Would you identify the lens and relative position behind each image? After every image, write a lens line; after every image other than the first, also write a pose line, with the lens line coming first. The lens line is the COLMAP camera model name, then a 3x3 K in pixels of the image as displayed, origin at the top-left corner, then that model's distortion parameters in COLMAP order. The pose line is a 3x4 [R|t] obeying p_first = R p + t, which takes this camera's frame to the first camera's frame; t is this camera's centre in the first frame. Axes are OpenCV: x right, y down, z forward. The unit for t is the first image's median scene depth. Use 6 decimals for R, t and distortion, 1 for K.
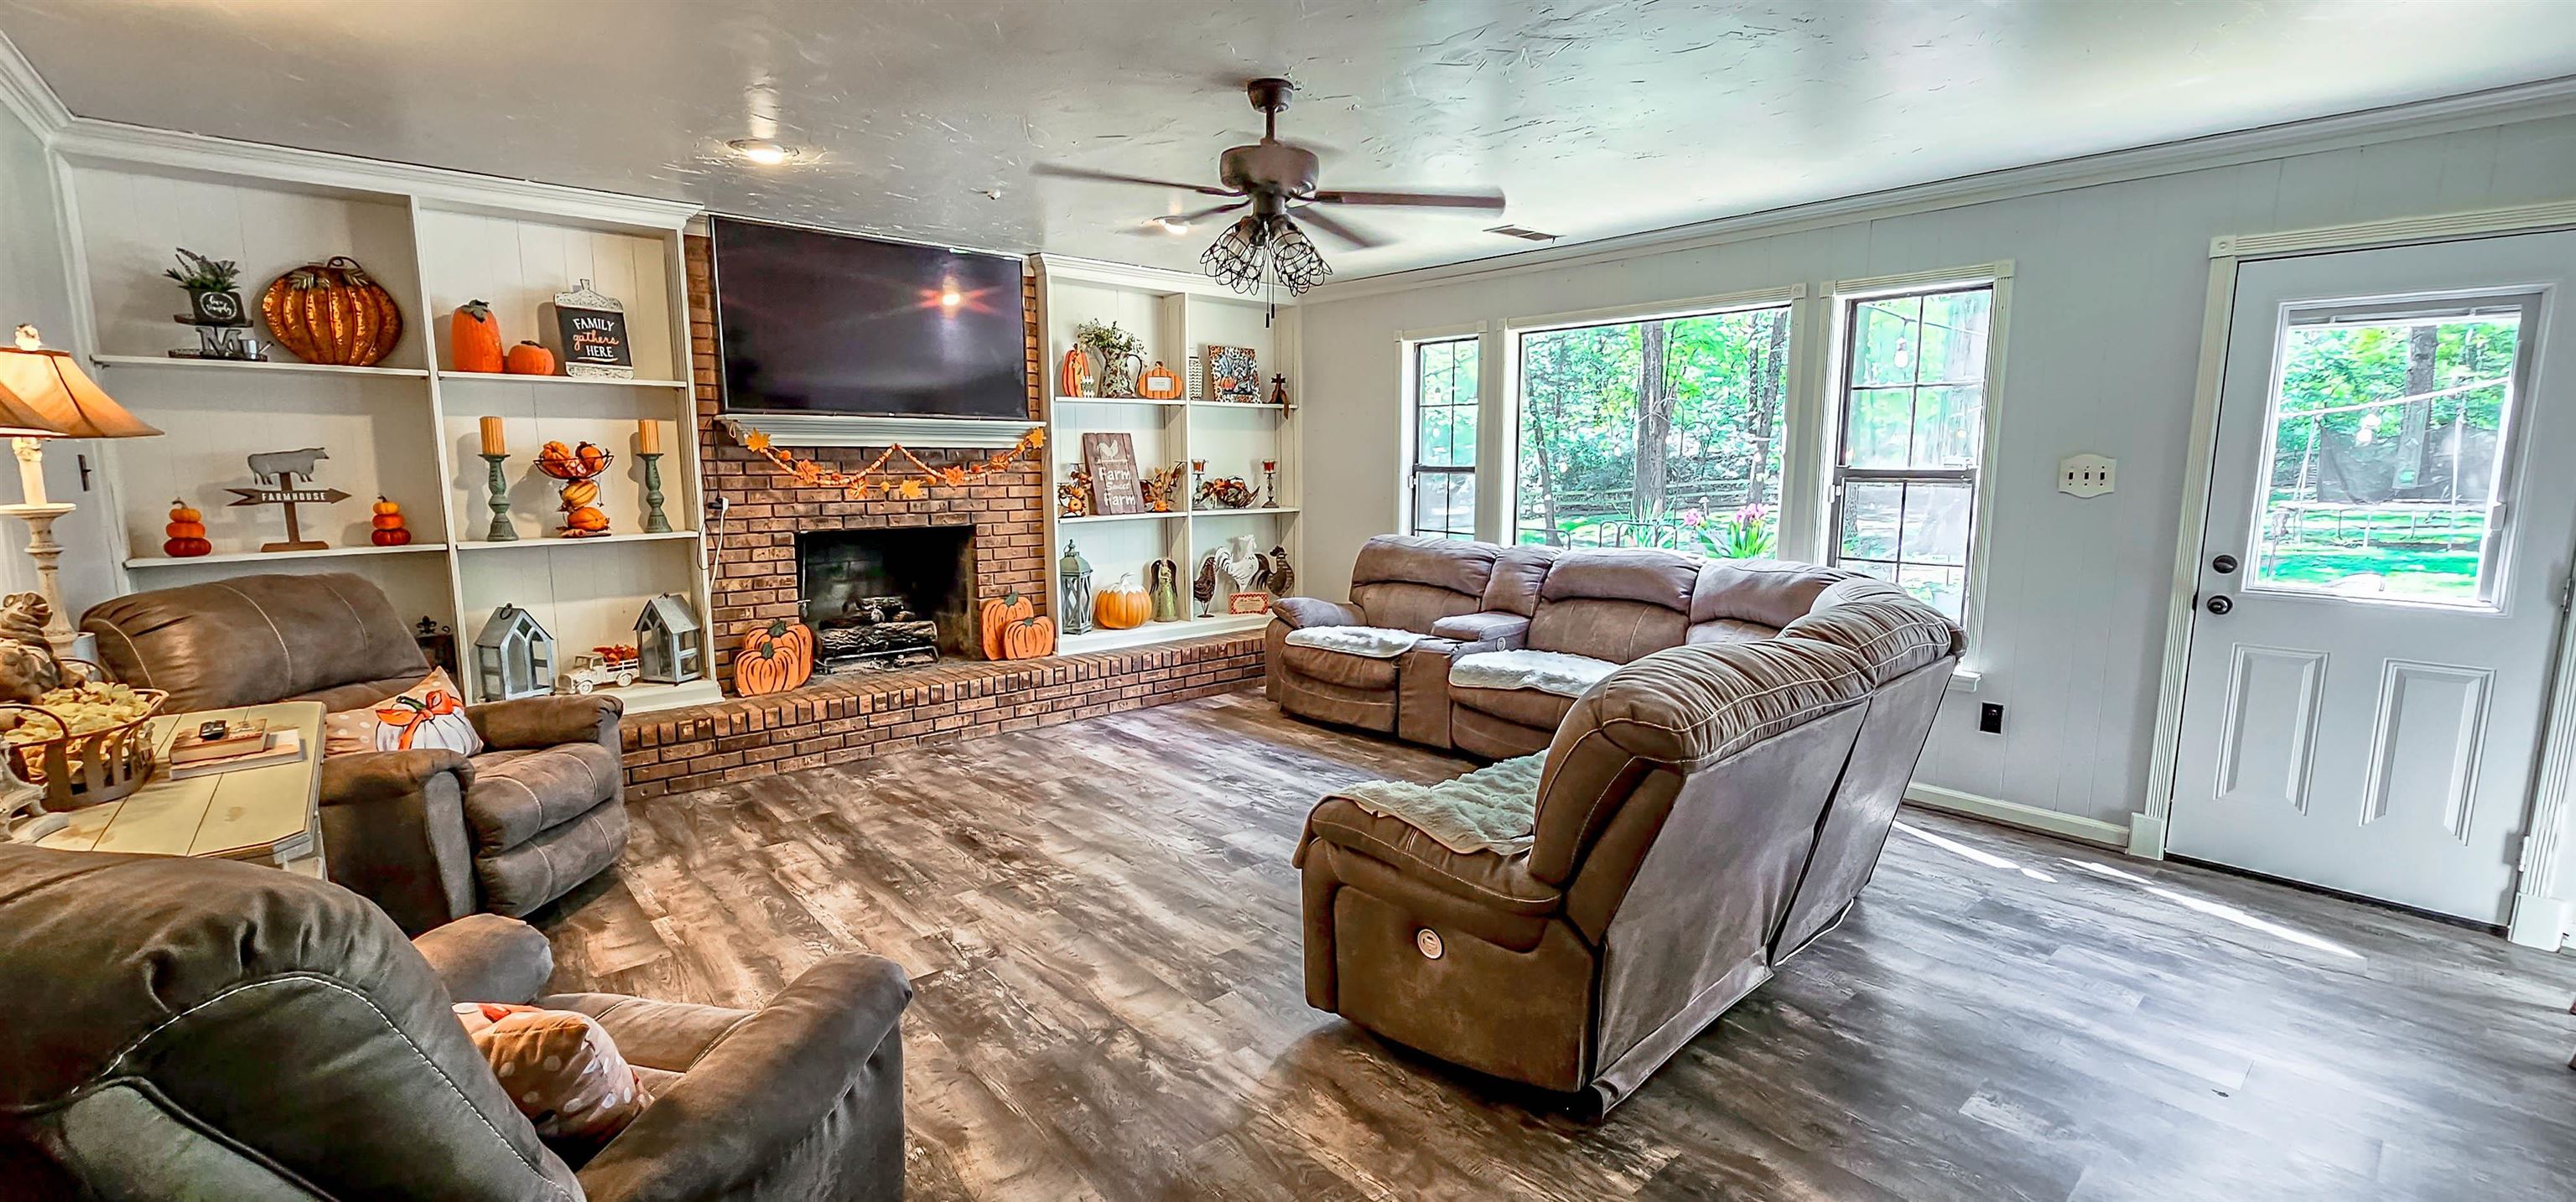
lens RADIAL K [[1051.7, 0, 1299.9], [0, 1051.7, 600.5], [0, 0, 1]] dist [-0.000249, -0.000220]
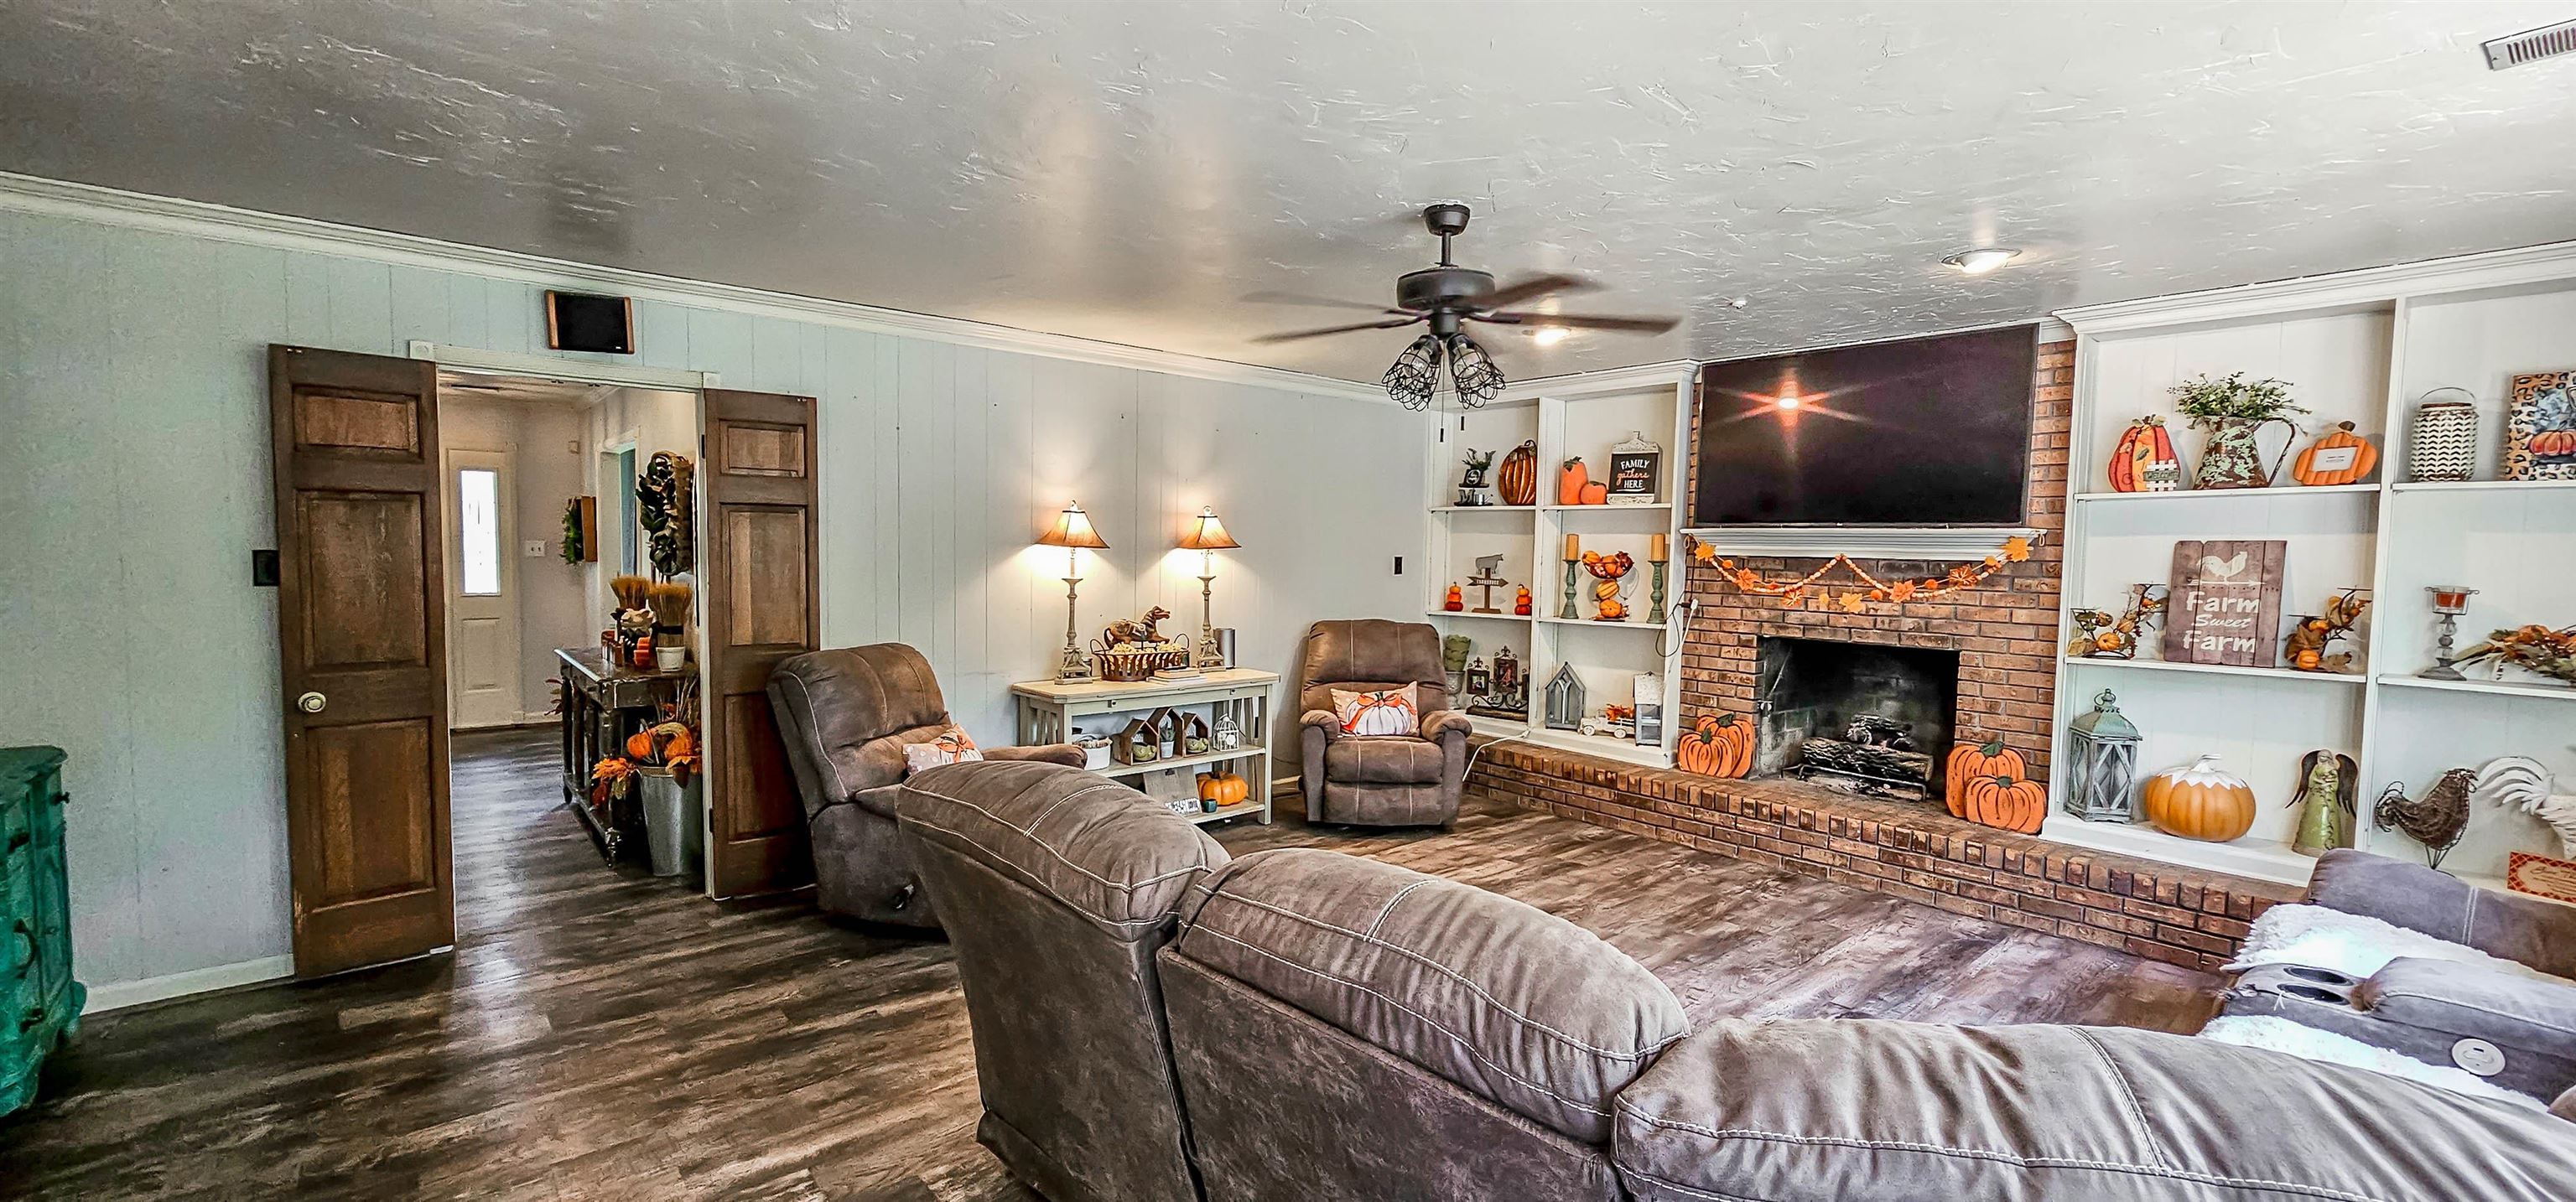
lens RADIAL K [[1051.7, 0, 1299.9], [0, 1051.7, 600.5], [0, 0, 1]] dist [-0.000249, -0.000220]
pose [[-0.002363, 0.049524, -0.998770, 0.623072], [-0.151956, 0.987157, 0.049308, -0.086765], [0.988384, 0.151885, 0.005192, 0.557671]]
